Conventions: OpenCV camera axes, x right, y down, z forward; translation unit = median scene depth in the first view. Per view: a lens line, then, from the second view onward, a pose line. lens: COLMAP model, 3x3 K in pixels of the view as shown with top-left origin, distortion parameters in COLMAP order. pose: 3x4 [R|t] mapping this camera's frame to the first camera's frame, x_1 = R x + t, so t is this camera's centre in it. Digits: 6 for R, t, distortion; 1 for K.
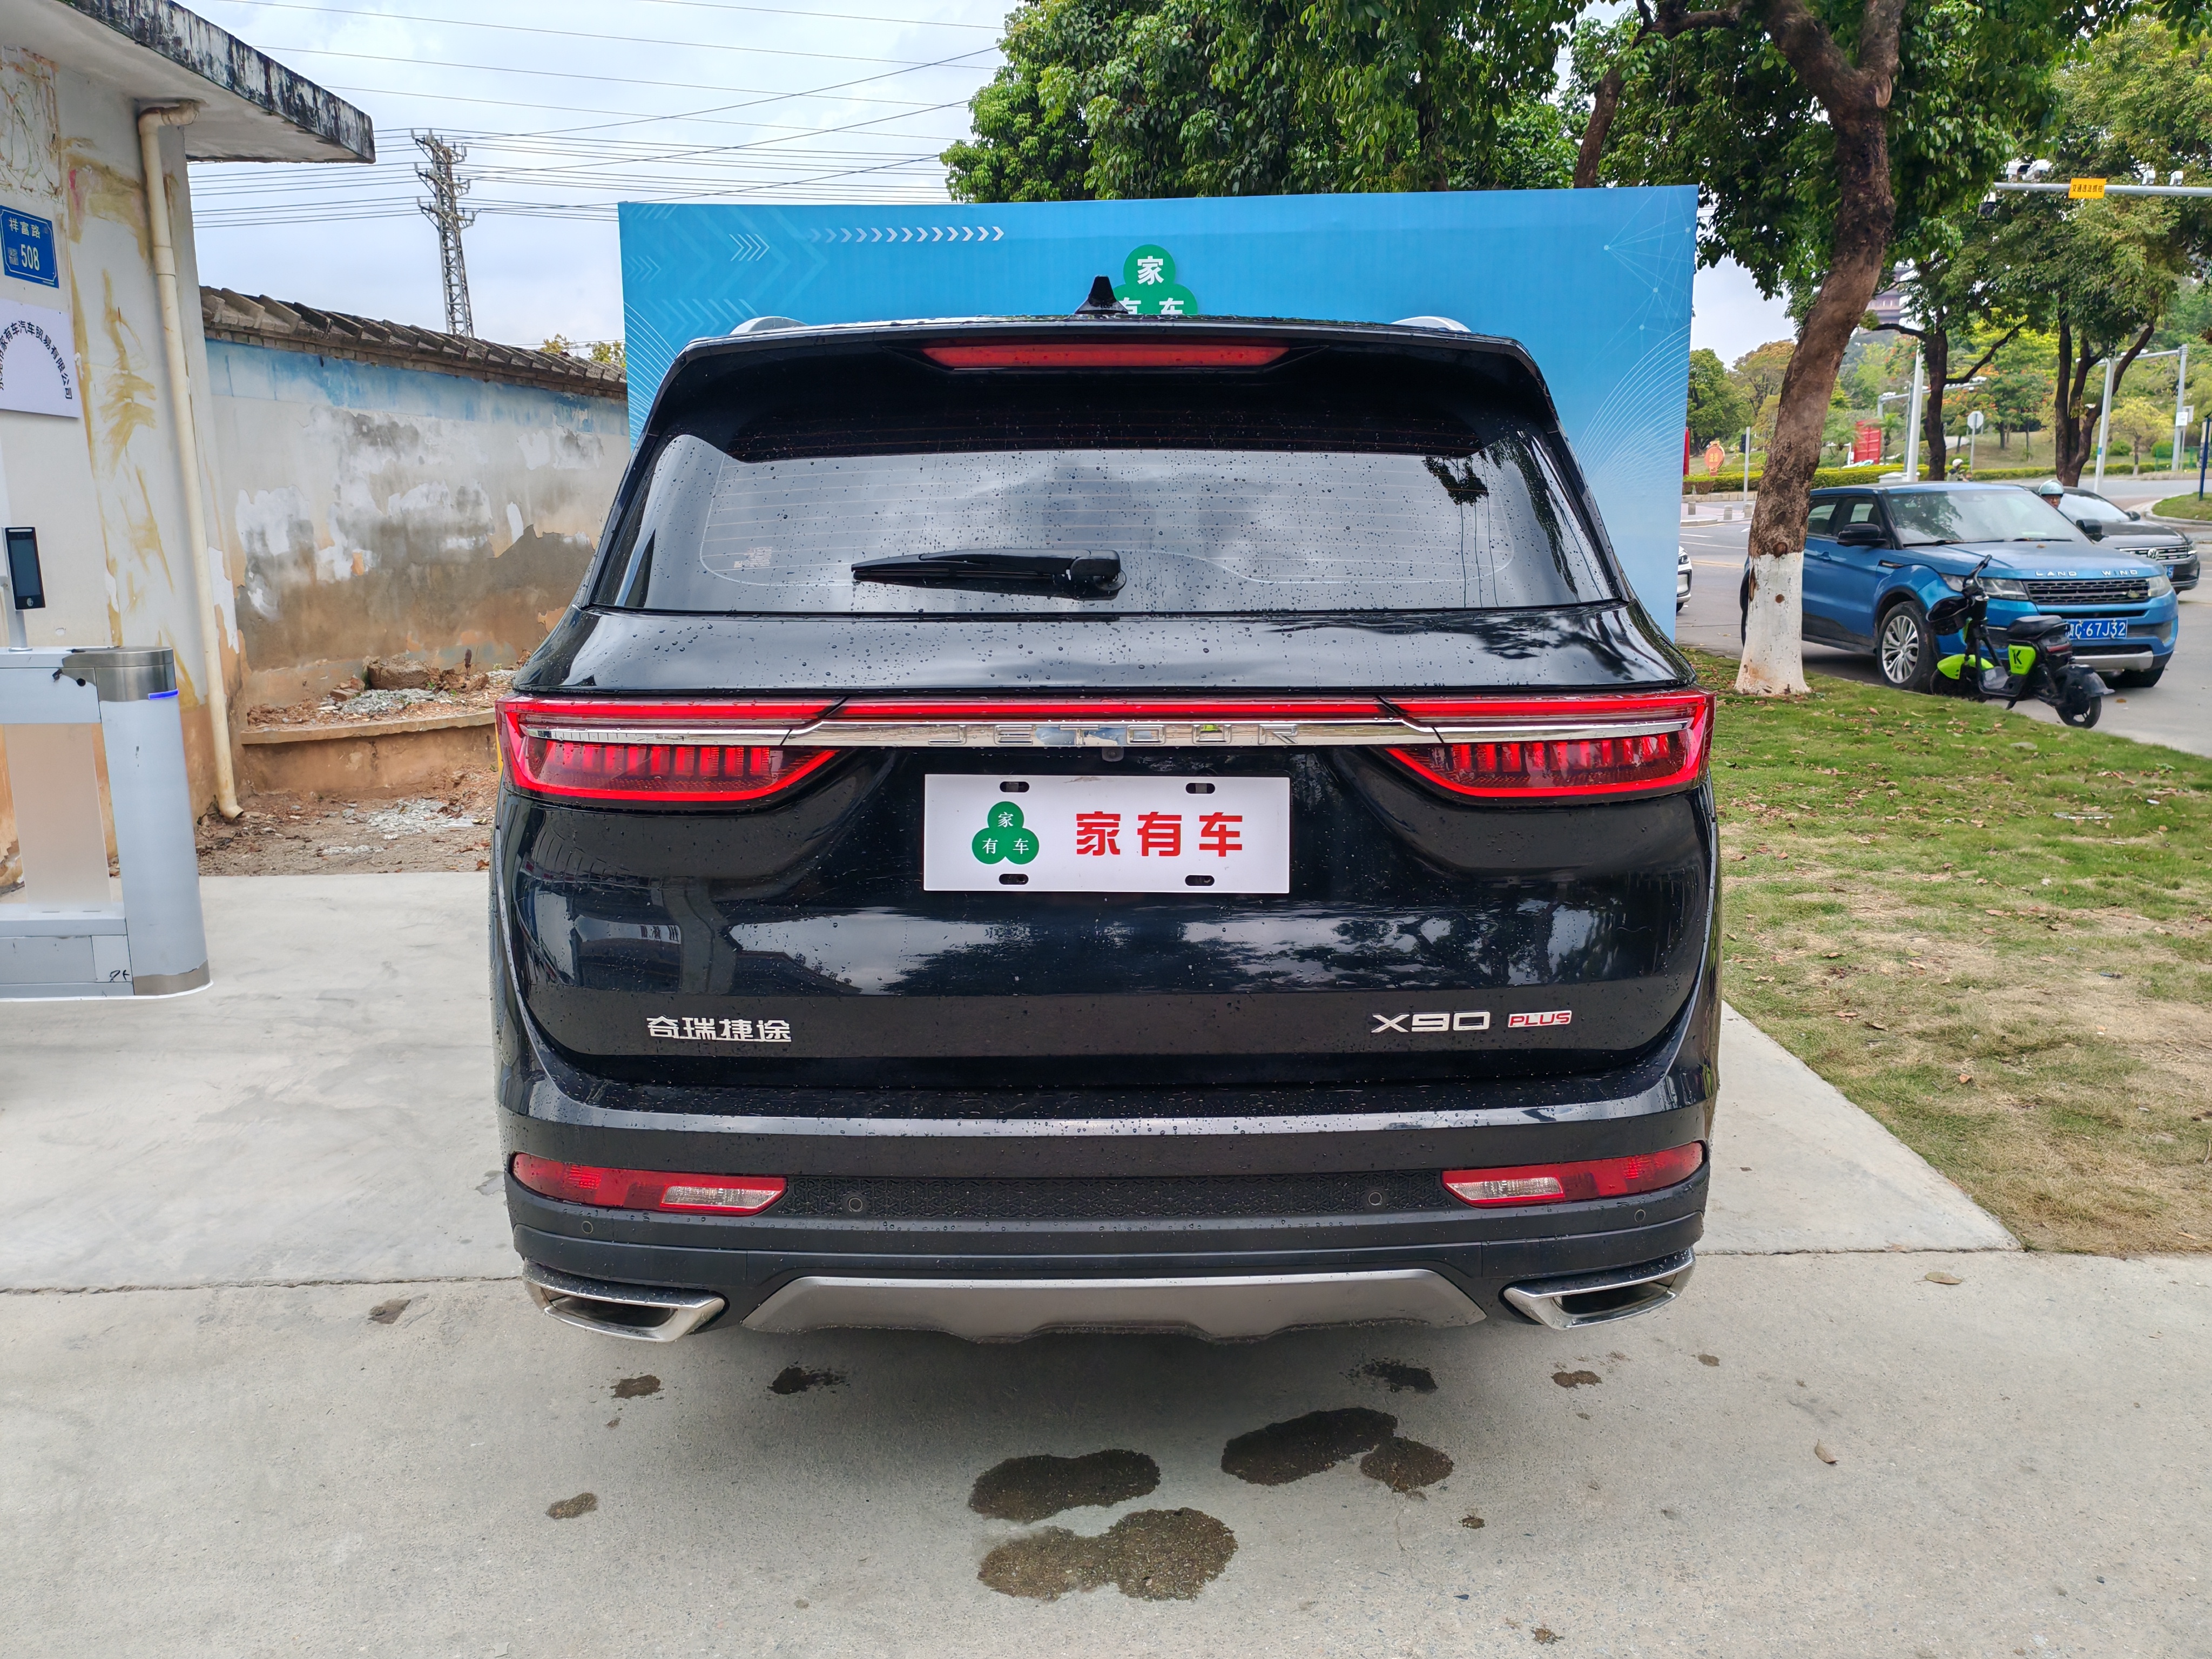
lens RADIAL K [[1732.3, 0, 1121.2], [0, 1732.3, 824.0], [0, 0, 1]] dist [0.084873, -0.085631]
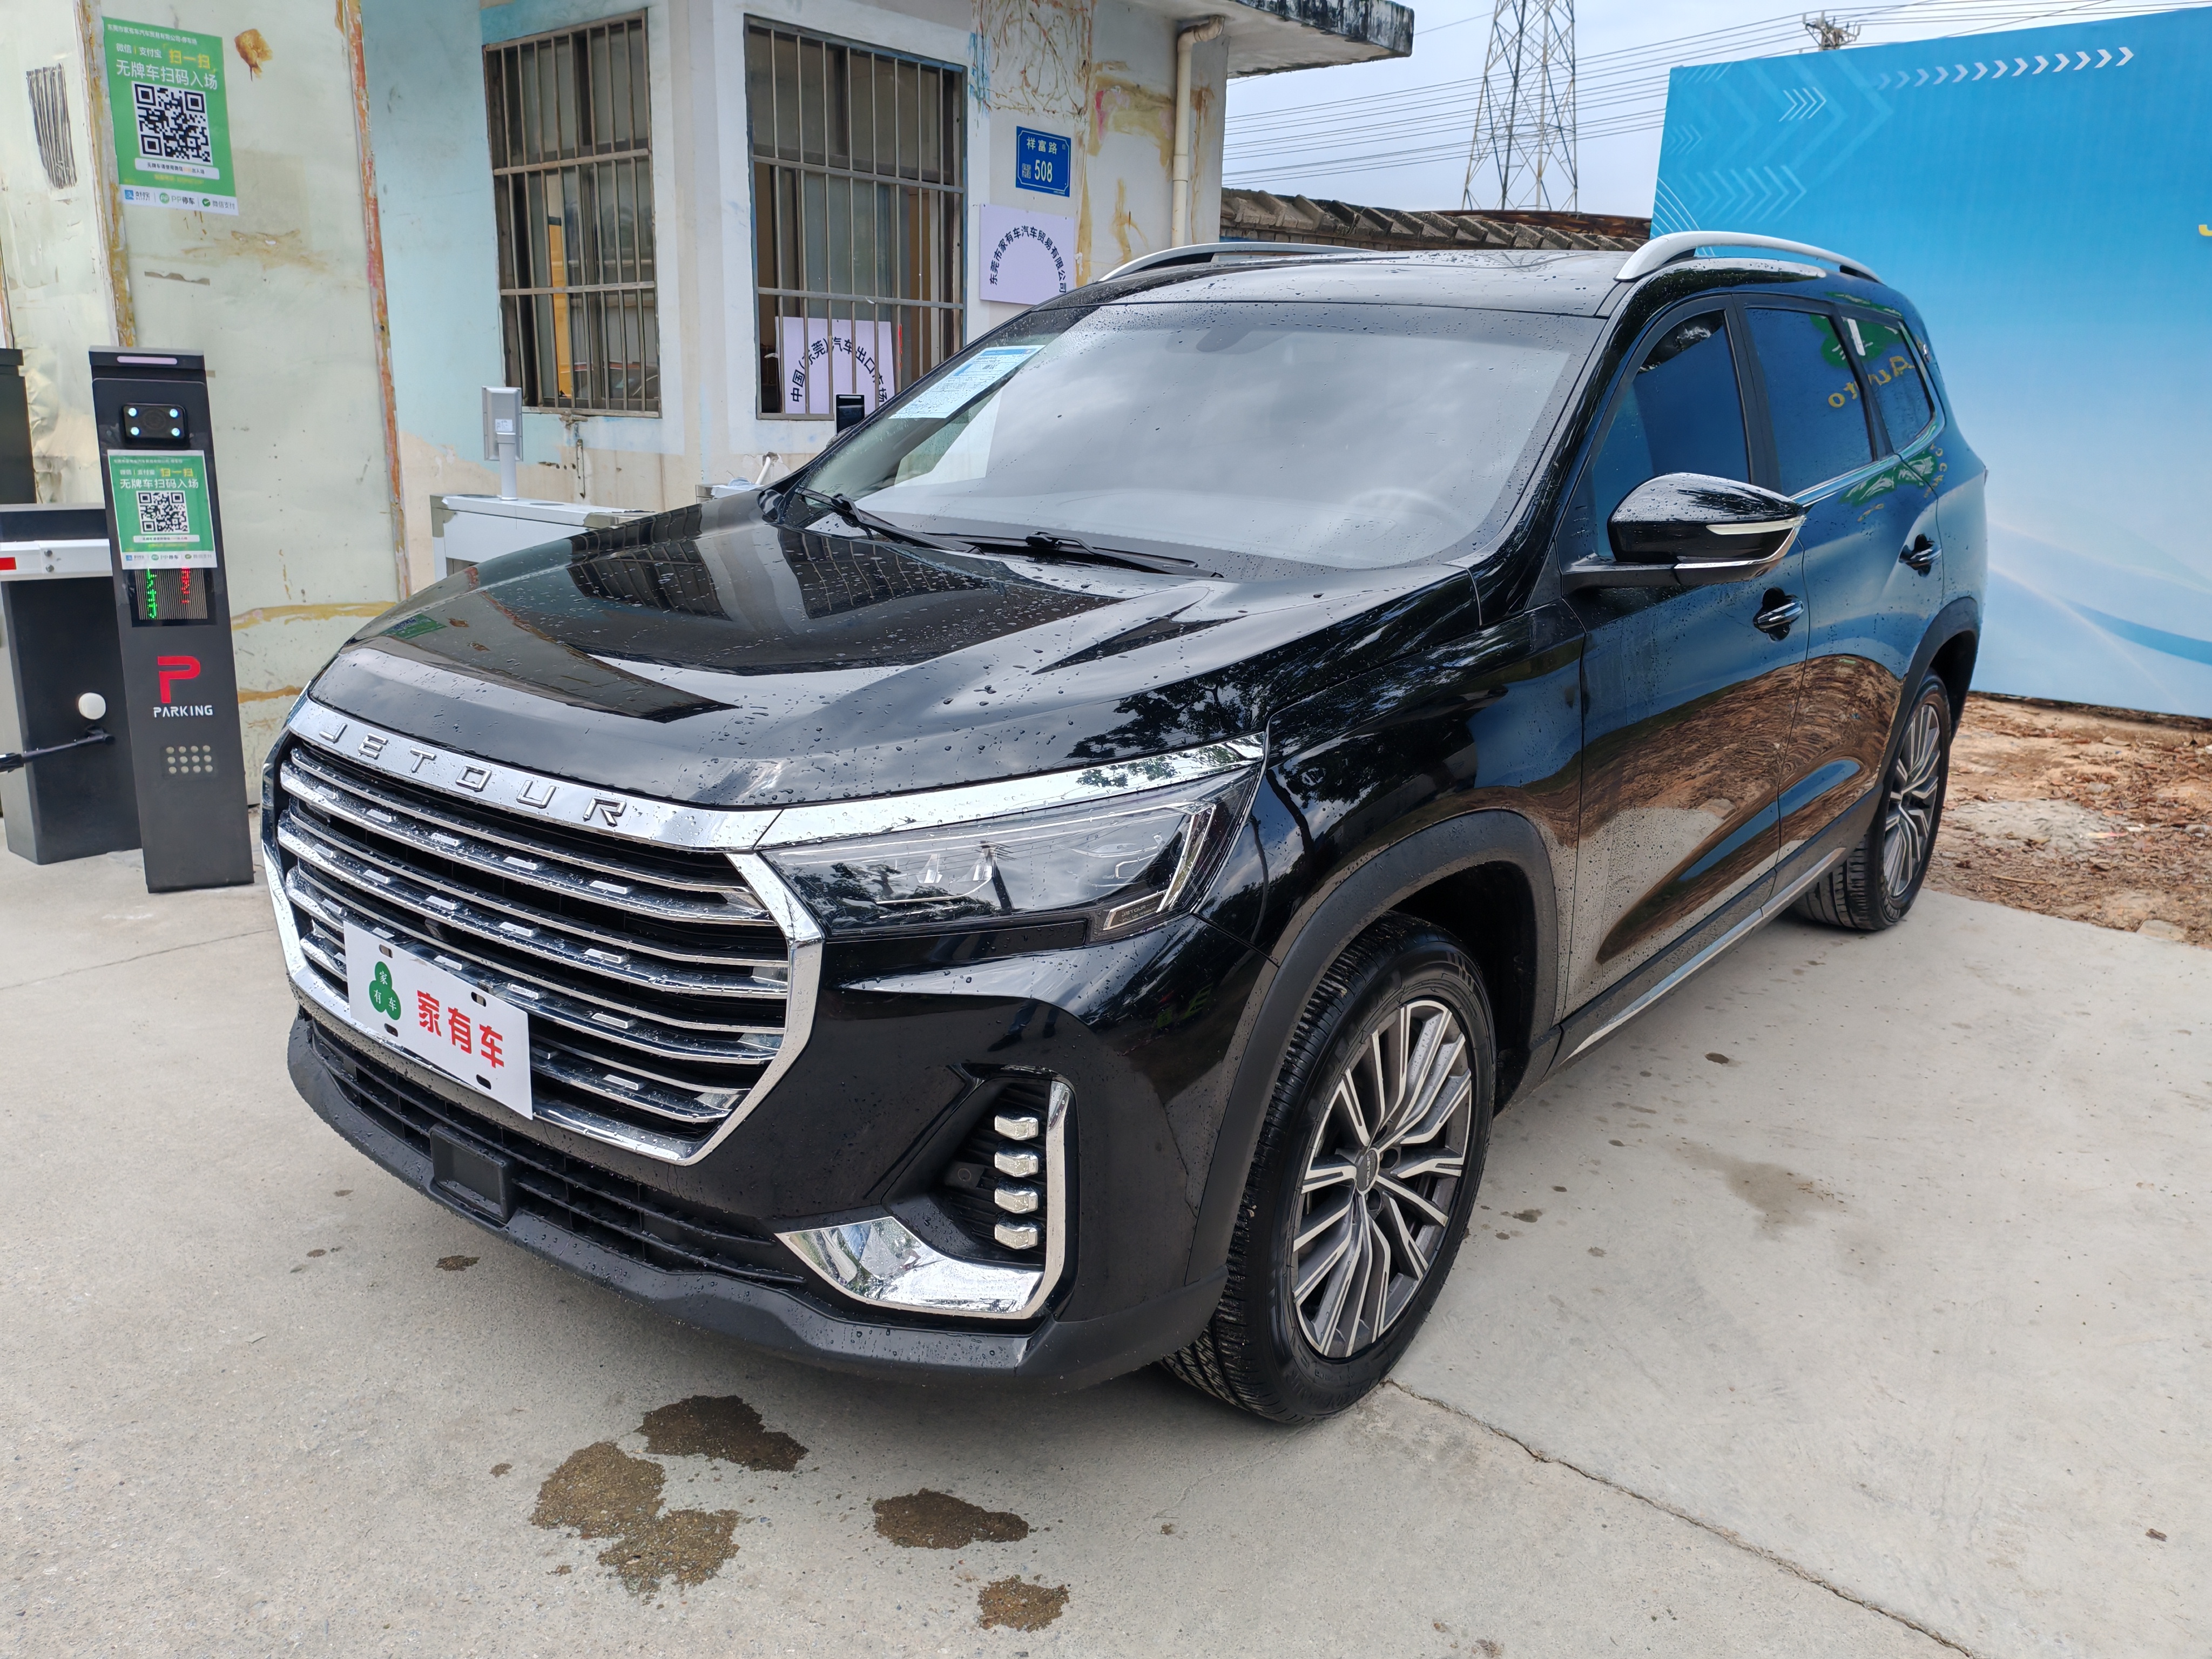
lens RADIAL K [[1704.3, 0, 1110.1], [0, 1704.3, 813.9], [0, 0, 1]] dist [0.083775, -0.077739]
pose [[0.716404, 0.192054, -0.670732, 0.247164], [-0.156815, 0.981093, 0.113428, -0.030805], [0.679834, 0.023921, 0.732975, 0.171469]]
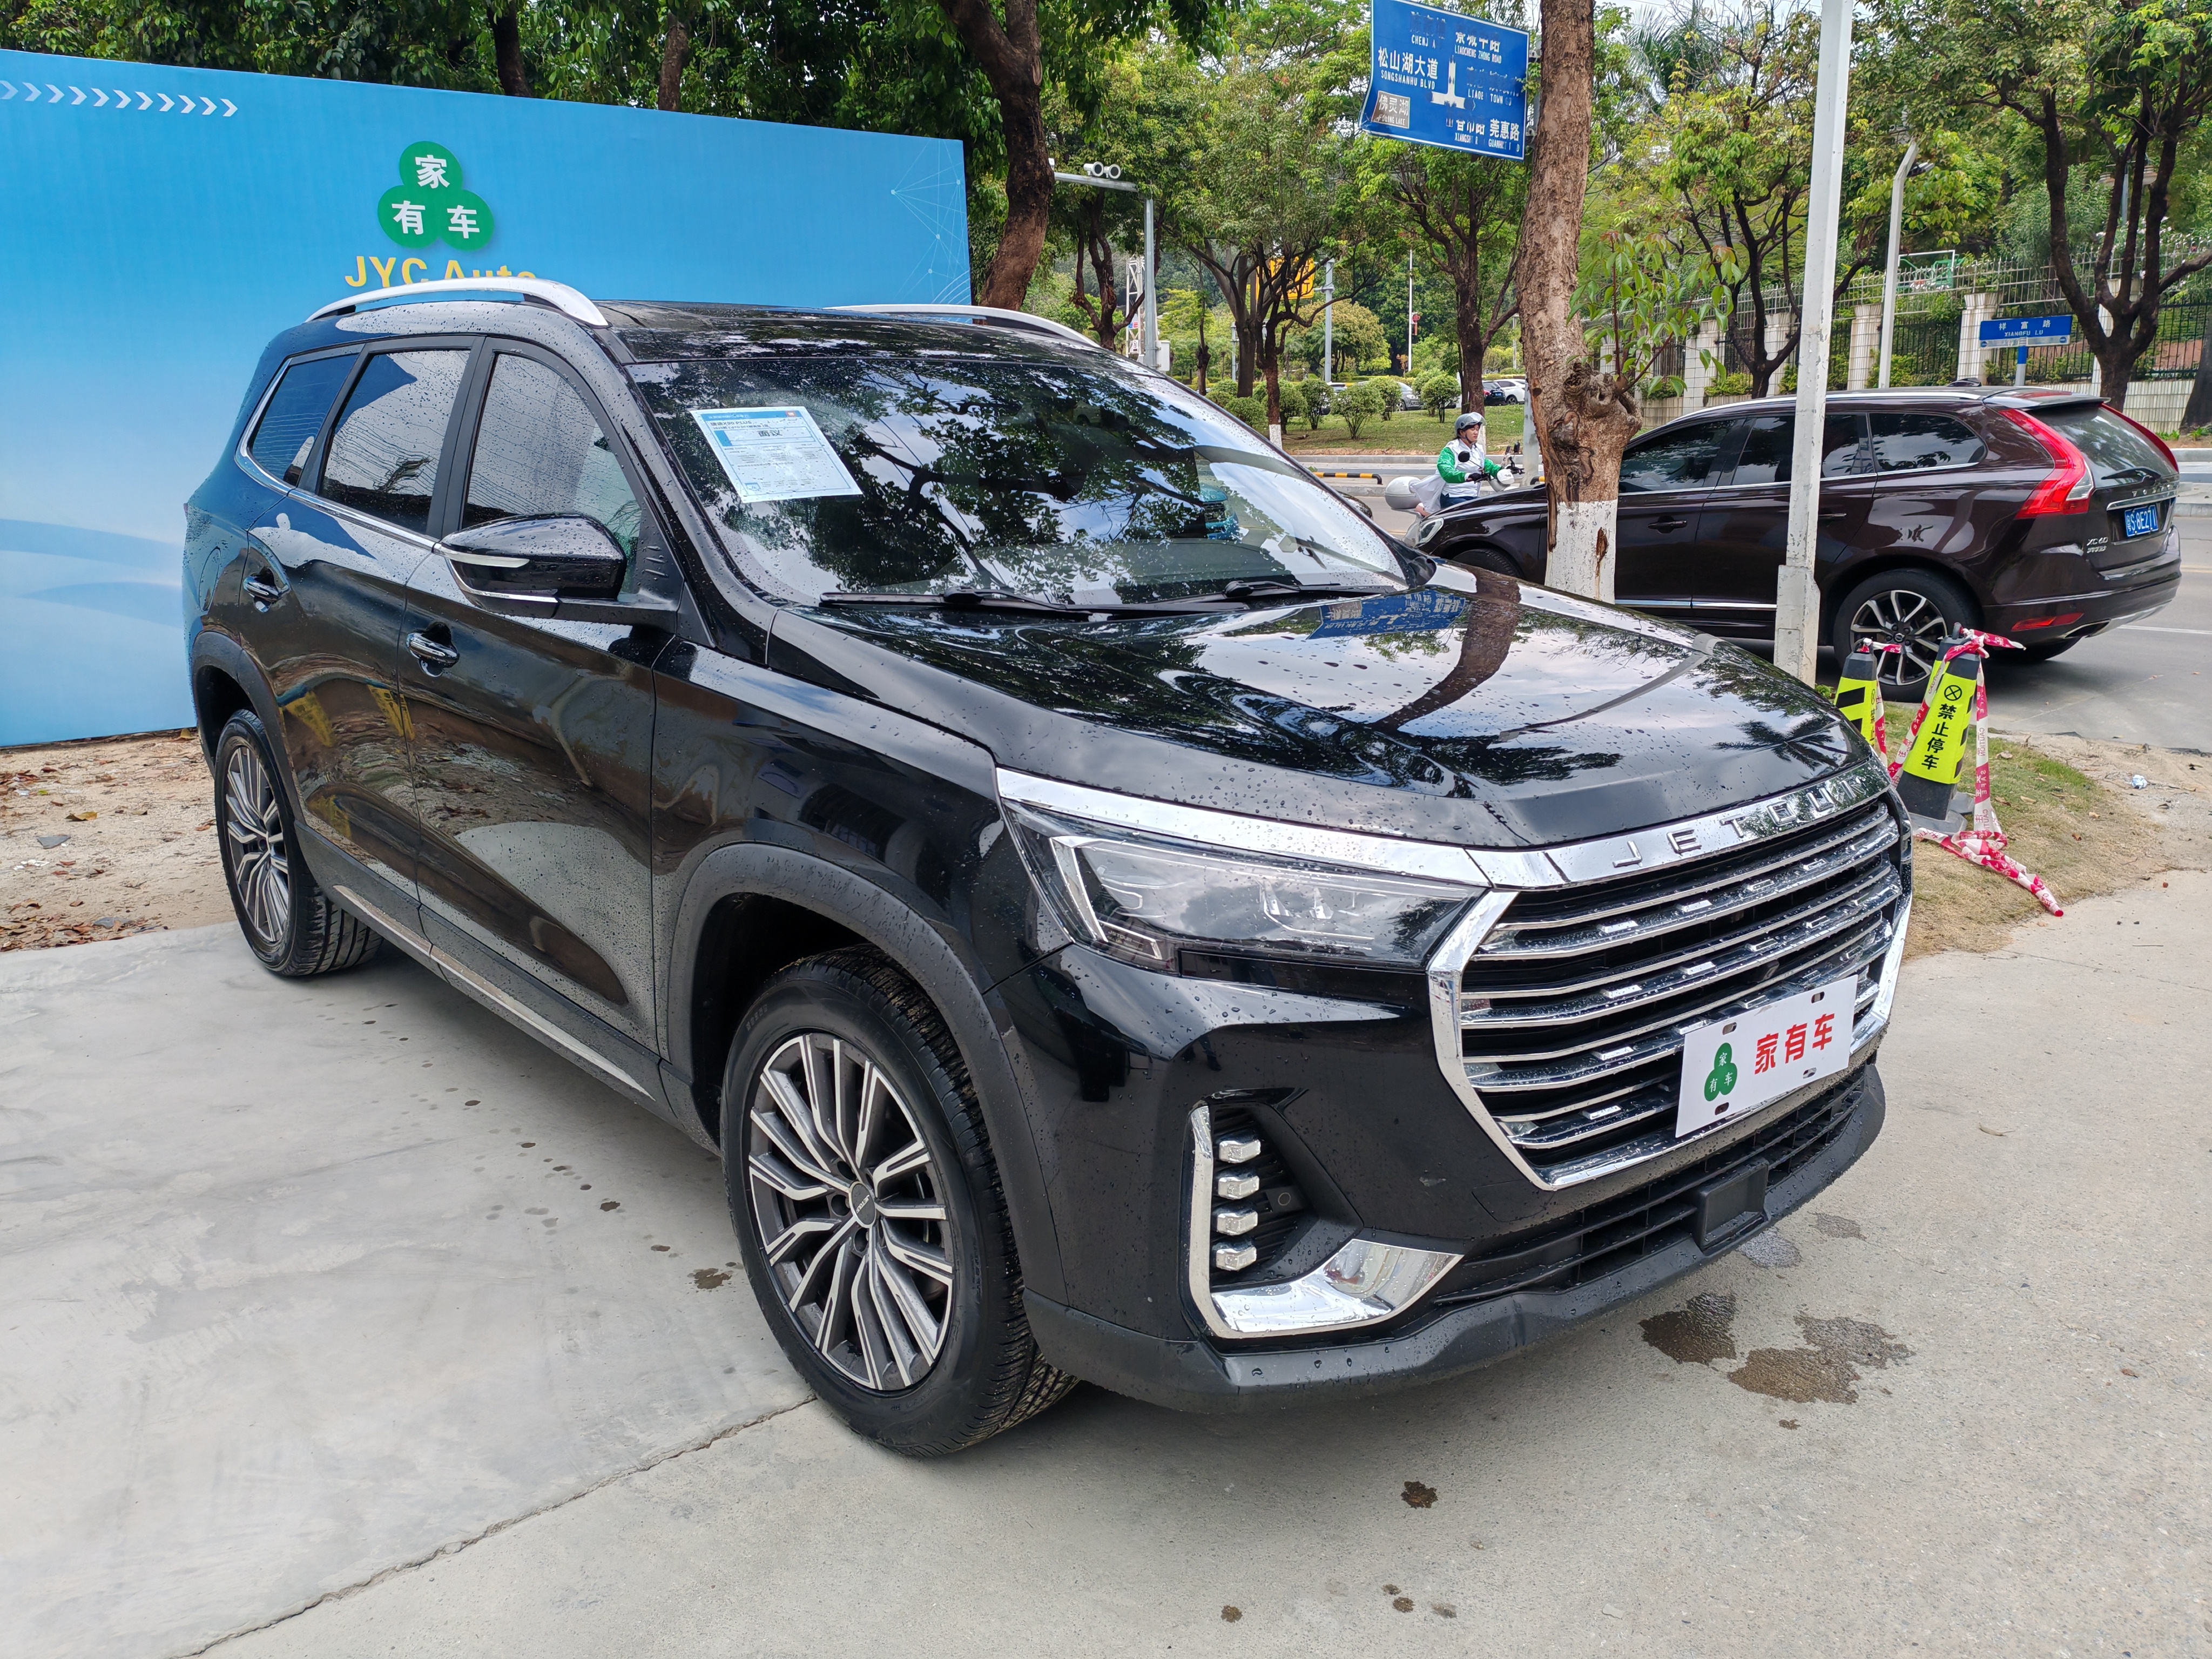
lens RADIAL K [[1721.9, 0, 1110.1], [0, 1721.9, 806.0], [0, 0, 1]] dist [0.104622, -0.107643]
pose [[0.789308, -0.133064, 0.599406, -0.357140], [0.117273, 0.990934, 0.065553, -0.023791], [-0.602694, 0.018552, 0.797756, 0.124262]]
